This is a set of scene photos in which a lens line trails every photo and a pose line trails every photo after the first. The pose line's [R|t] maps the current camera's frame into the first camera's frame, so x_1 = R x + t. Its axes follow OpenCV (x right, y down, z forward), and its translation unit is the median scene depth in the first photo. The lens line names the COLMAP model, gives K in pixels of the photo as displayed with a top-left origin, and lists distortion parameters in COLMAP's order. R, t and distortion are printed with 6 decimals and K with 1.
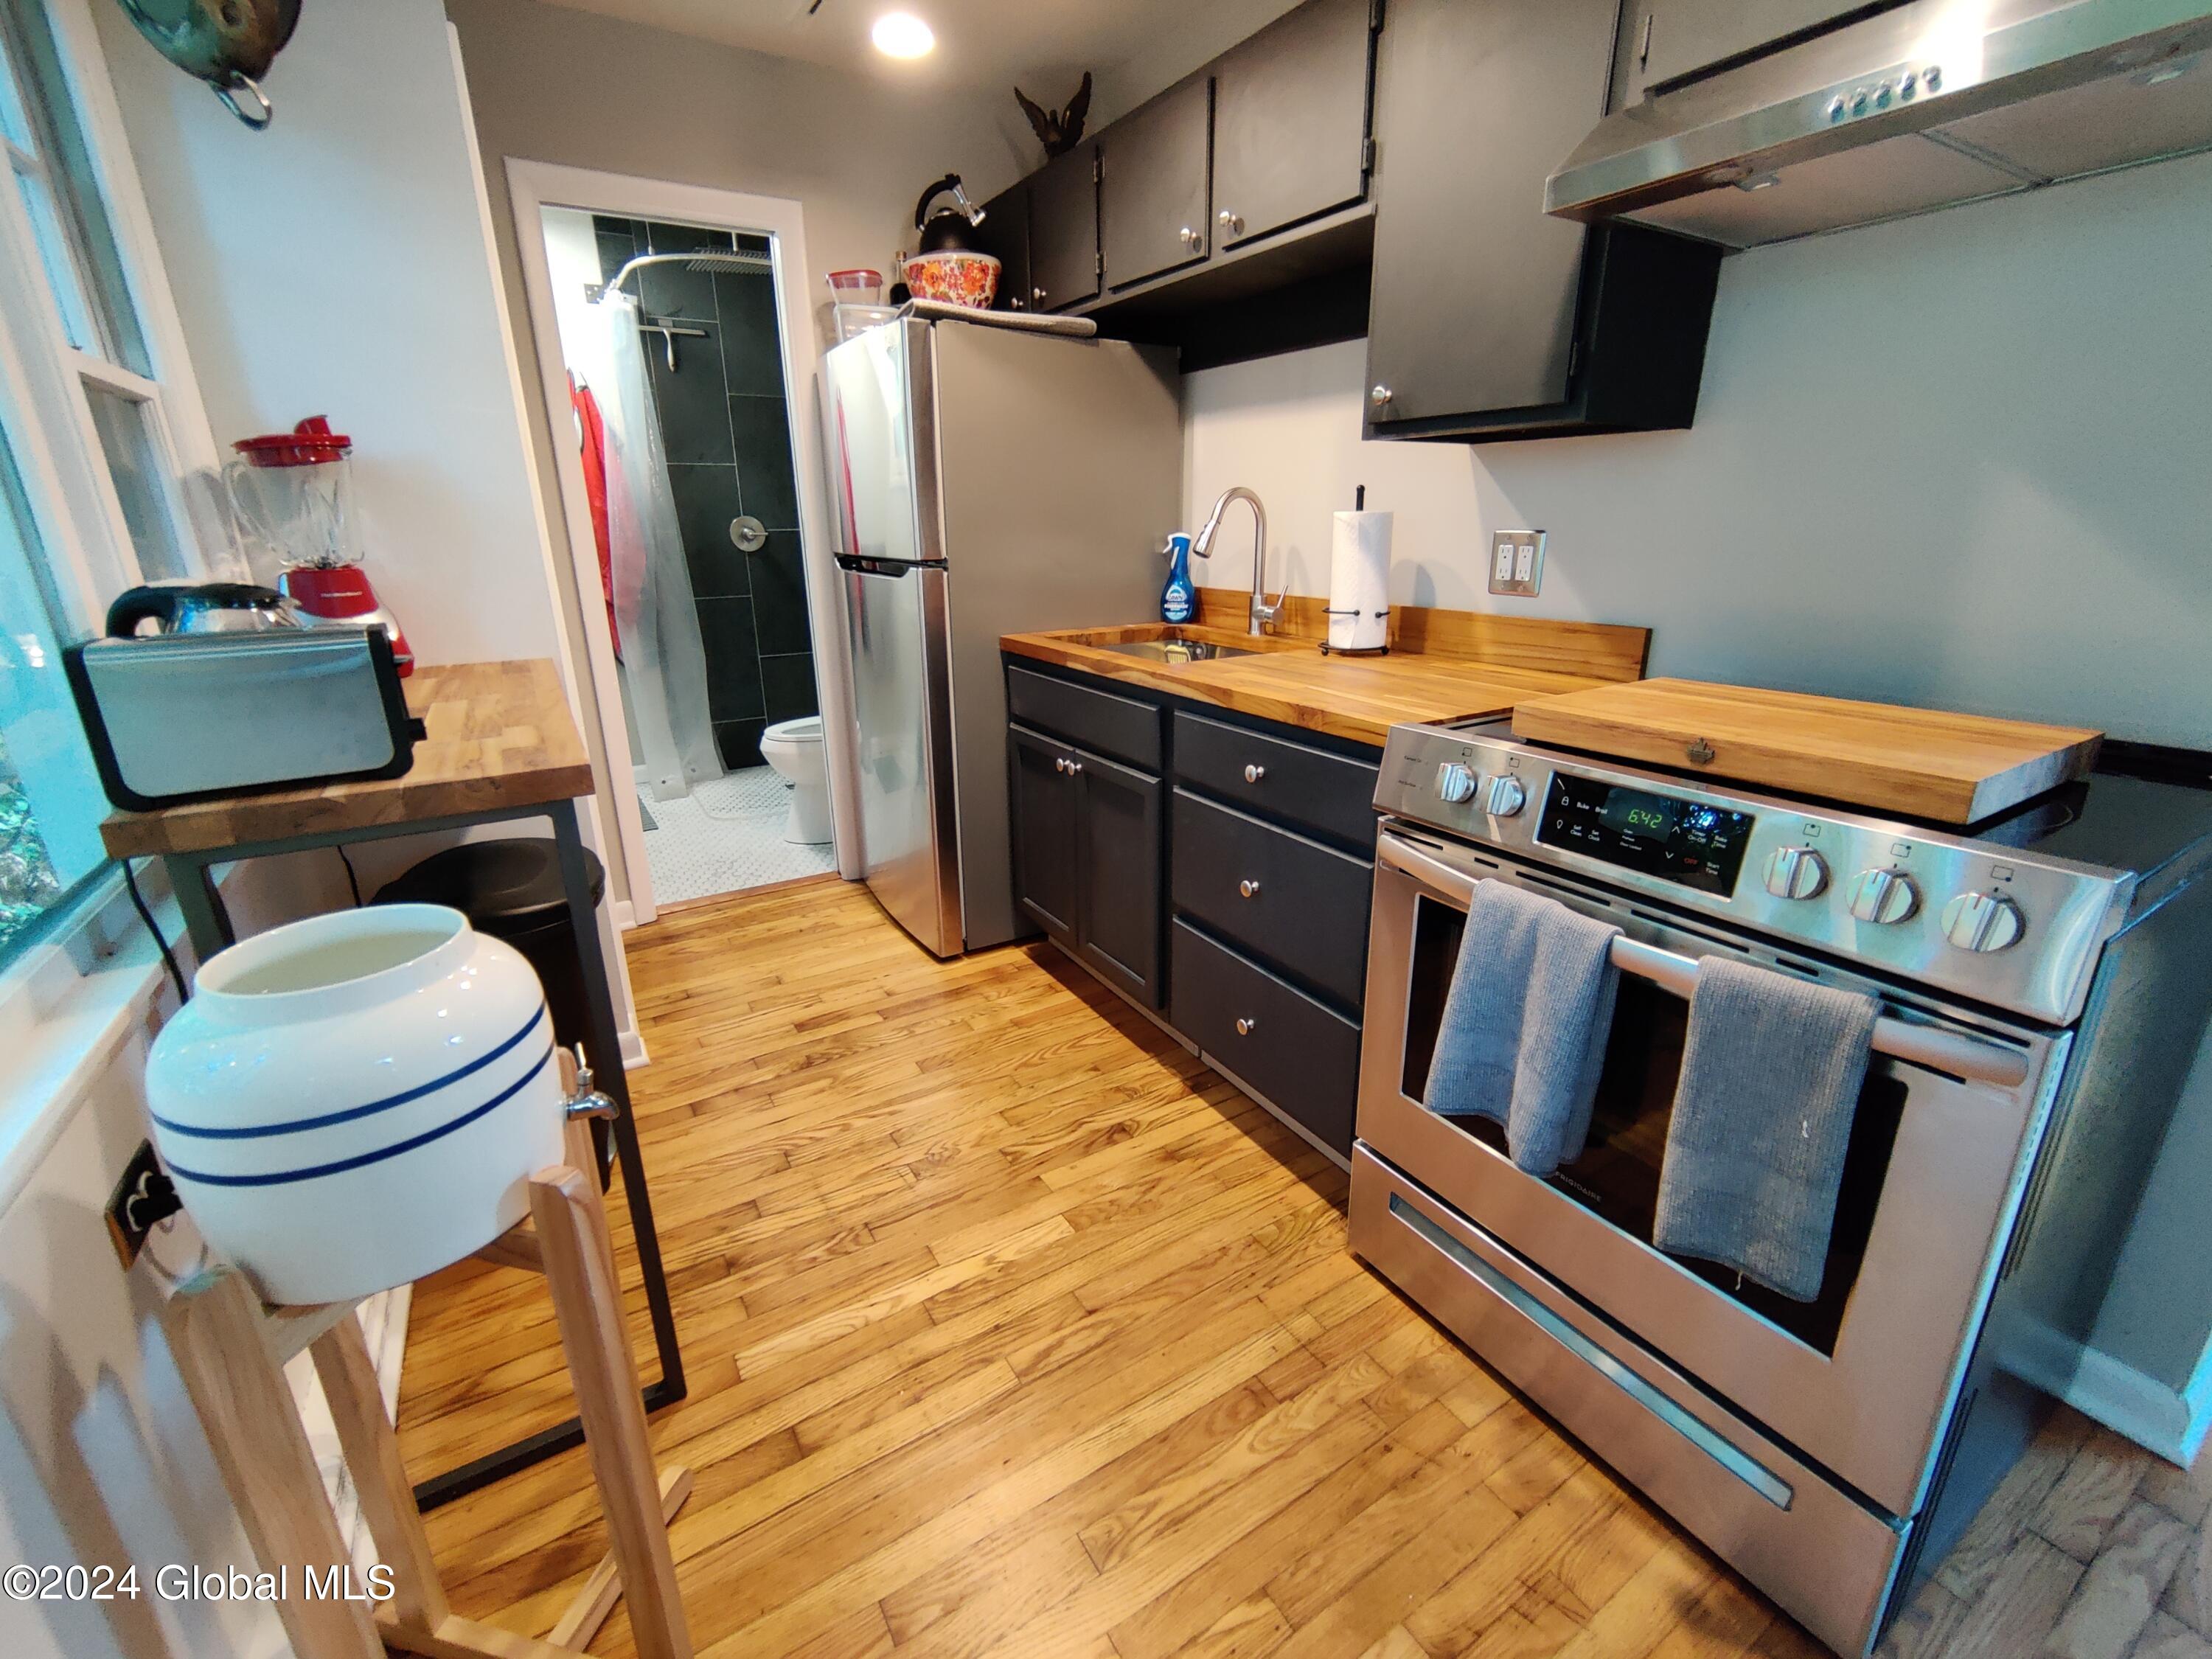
lens RADIAL K [[964.7, 0, 1118.9], [0, 964.7, 824.2], [0, 0, 1]] dist [0.003474, 0.000470]
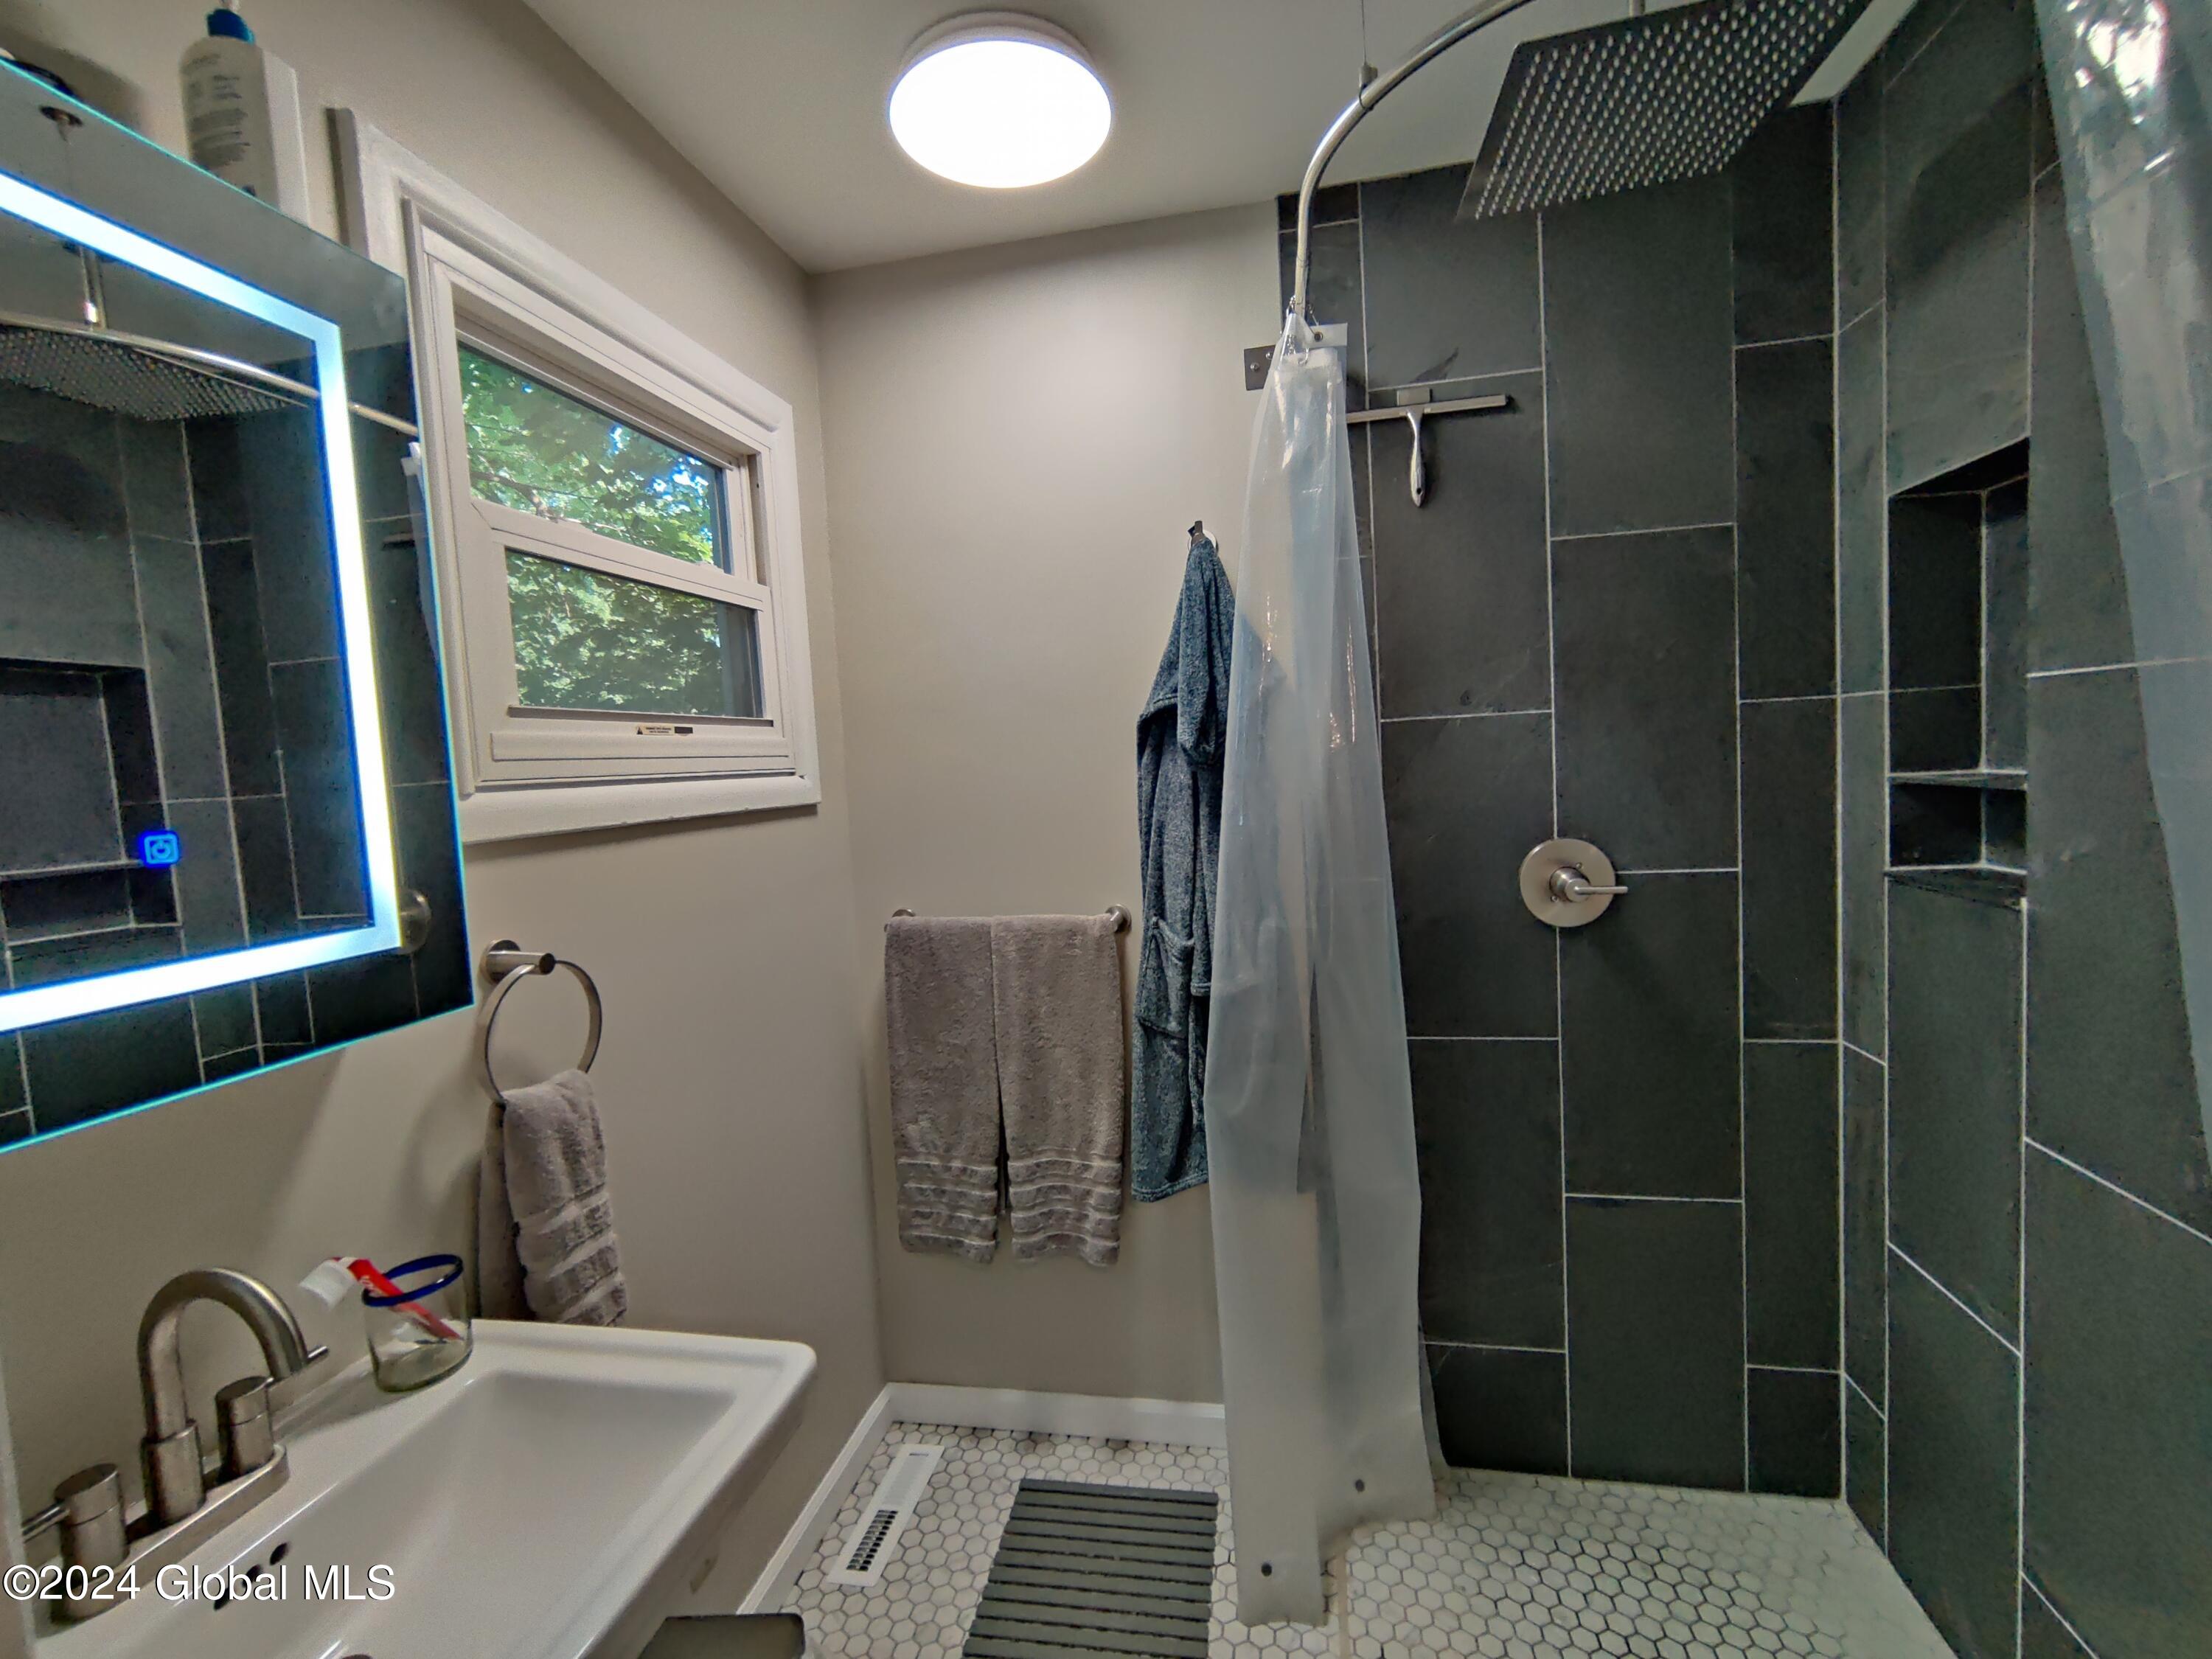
lens RADIAL K [[964.7, 0, 1109.5], [0, 964.7, 826.7], [0, 0, 1]] dist [0.003474, 0.000470]
pose [[0.739194, 0.008431, -0.673440, -0.279429], [-0.152211, 0.976142, -0.154853, -0.252067], [0.656067, 0.216971, 0.722841, 0.642840]]
